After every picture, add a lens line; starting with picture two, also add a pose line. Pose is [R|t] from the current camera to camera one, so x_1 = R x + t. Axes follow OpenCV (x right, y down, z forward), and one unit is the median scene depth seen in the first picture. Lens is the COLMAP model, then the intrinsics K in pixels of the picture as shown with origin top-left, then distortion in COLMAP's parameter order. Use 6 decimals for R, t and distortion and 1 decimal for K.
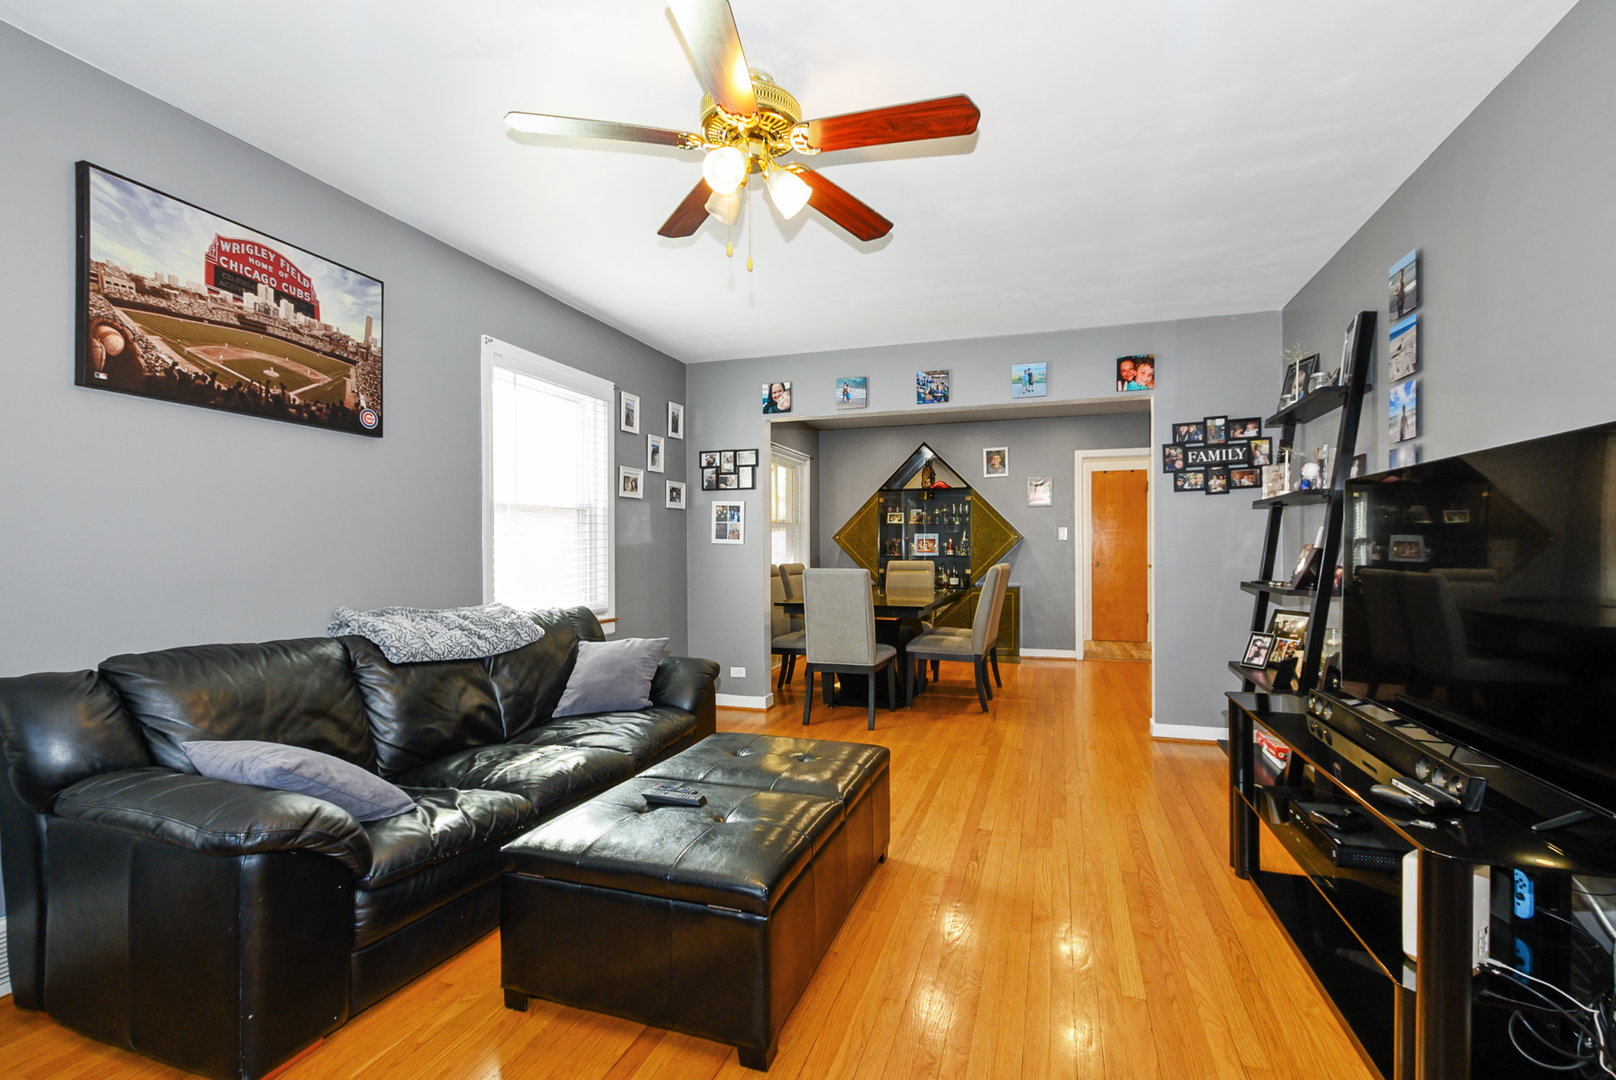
lens RADIAL K [[708.1, 0, 818.5], [0, 708.1, 549.1], [0, 0, 1]] dist [0.001548, -0.000806]
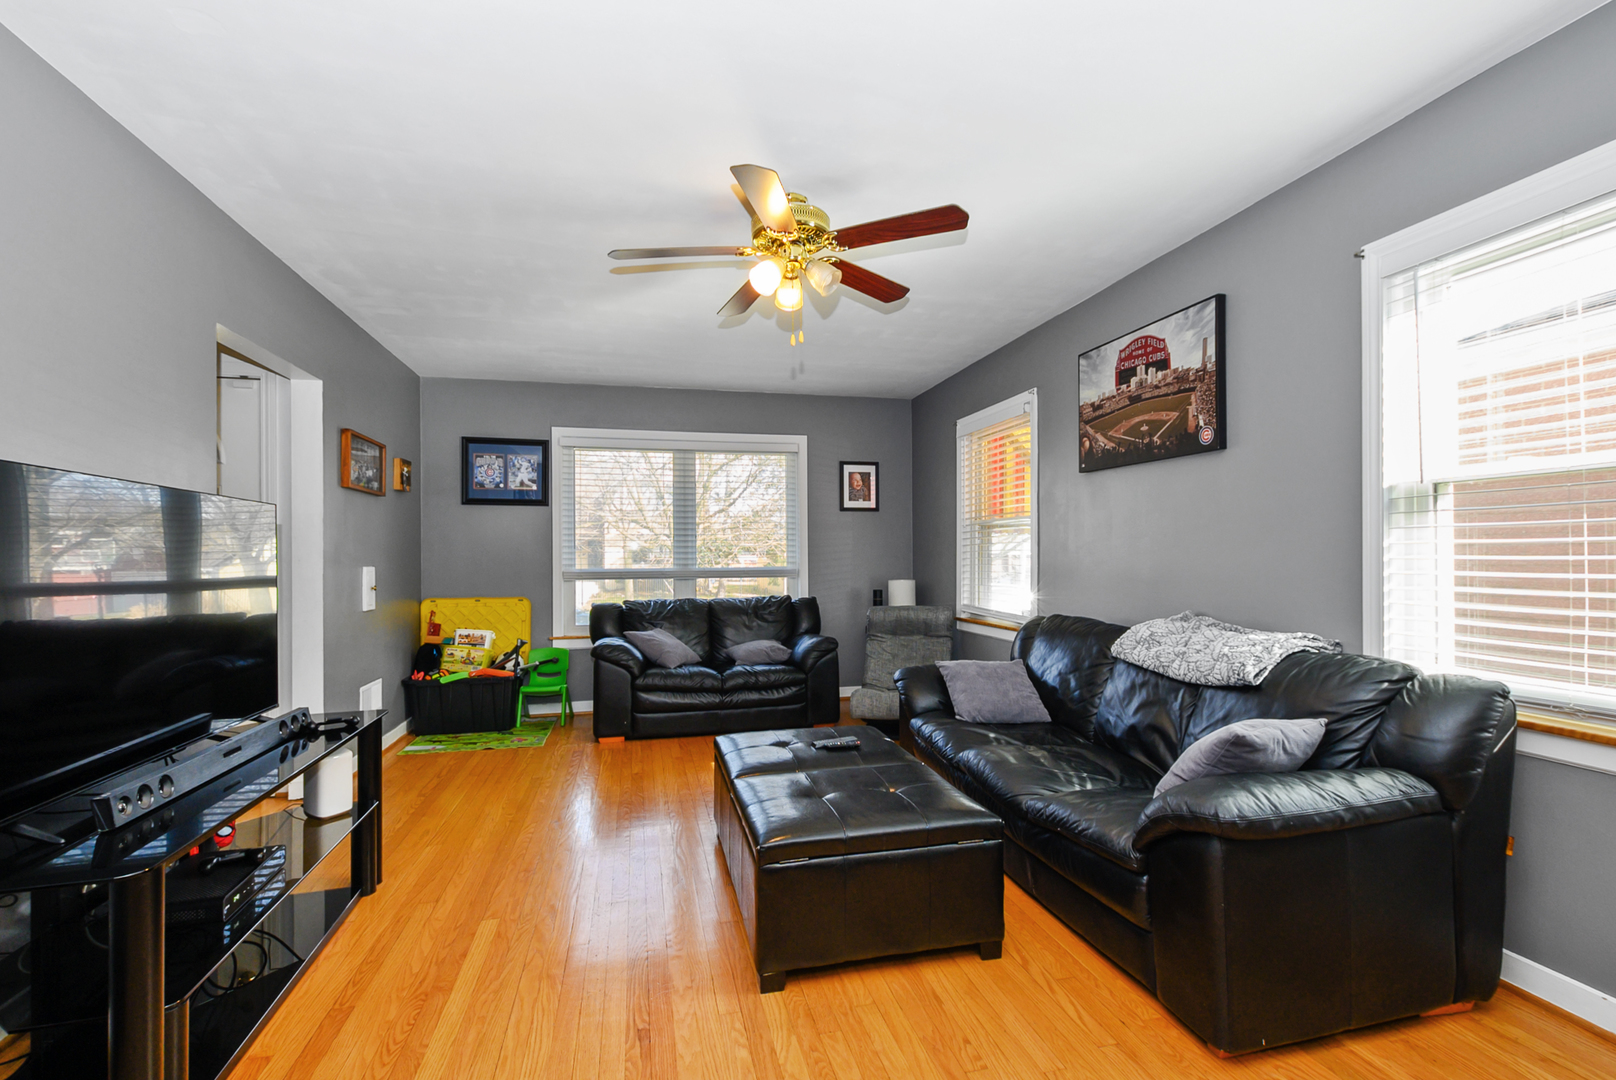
lens RADIAL K [[708.1, 0, 818.5], [0, 708.1, 549.1], [0, 0, 1]] dist [0.001548, -0.000806]
pose [[-0.840816, 0.004672, -0.541301, 0.439972], [0.009423, 0.999938, -0.006006, -0.015099], [0.541239, -0.010151, -0.840808, 1.654685]]
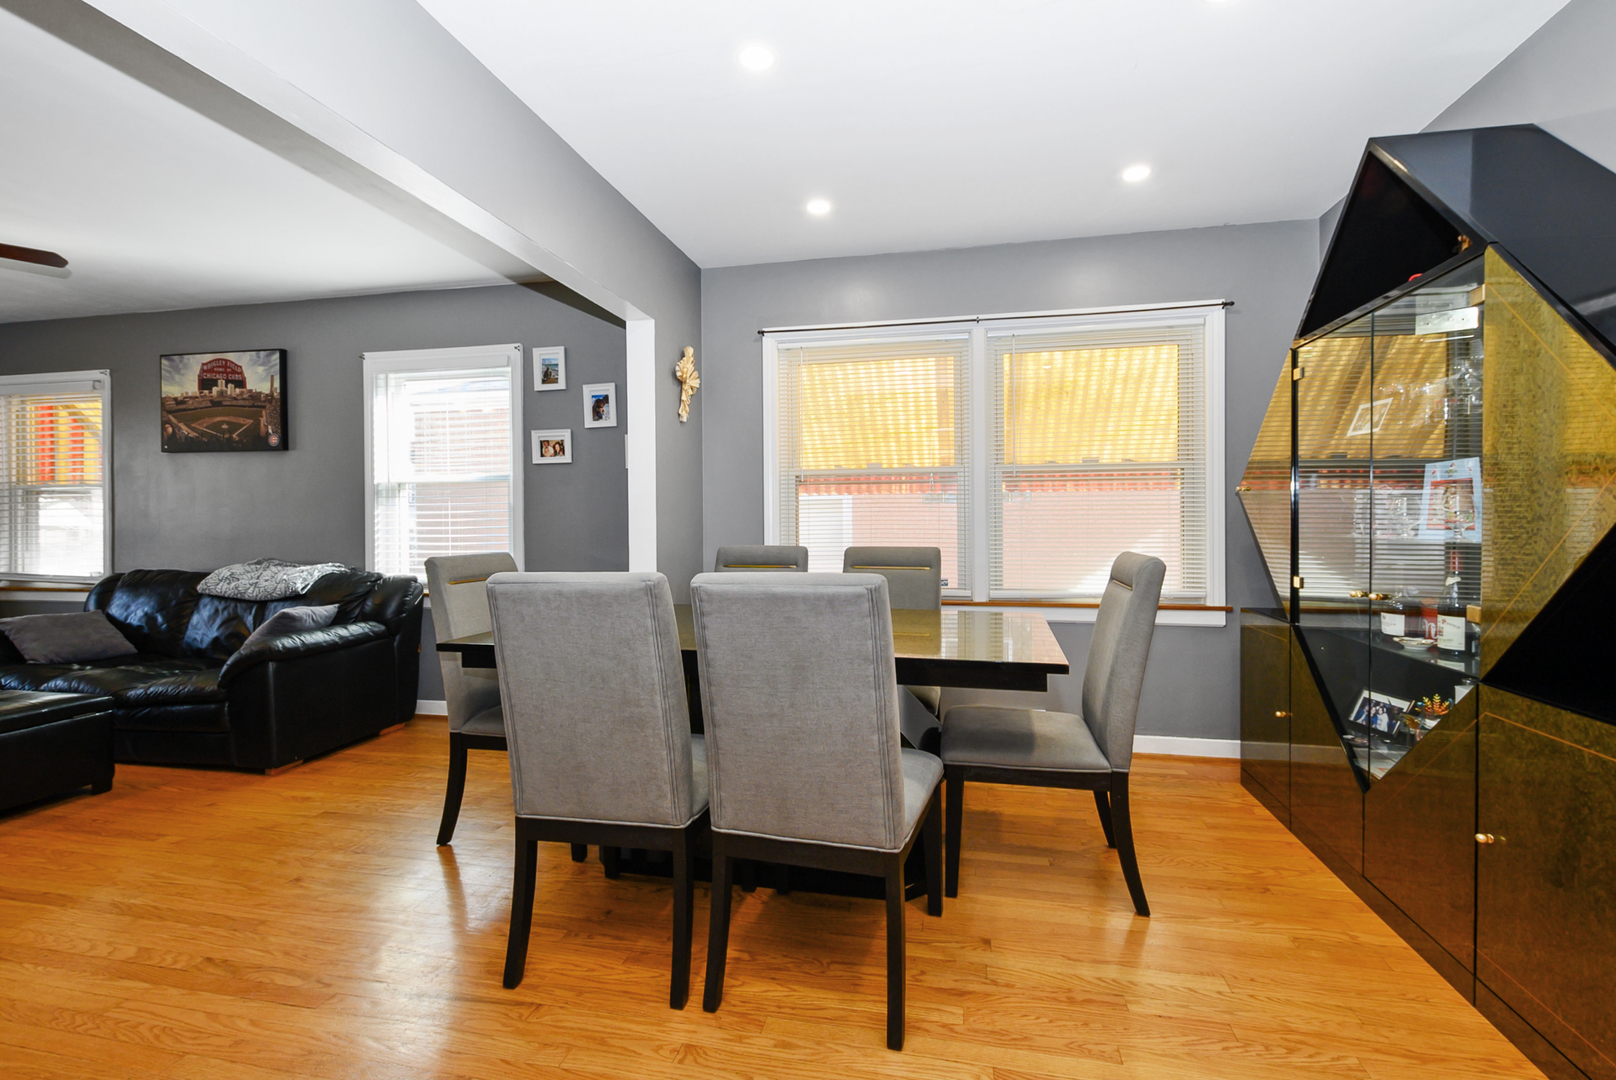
lens RADIAL K [[705.1, 0, 815.8], [0, 705.1, 534.4], [0, 0, 1]] dist [0.000742, -0.000951]
pose [[0.129413, 0.019064, -0.991407, 1.144483], [0.003942, 0.999797, 0.019740, 0.000719], [0.991583, -0.006462, 0.129312, 2.102545]]
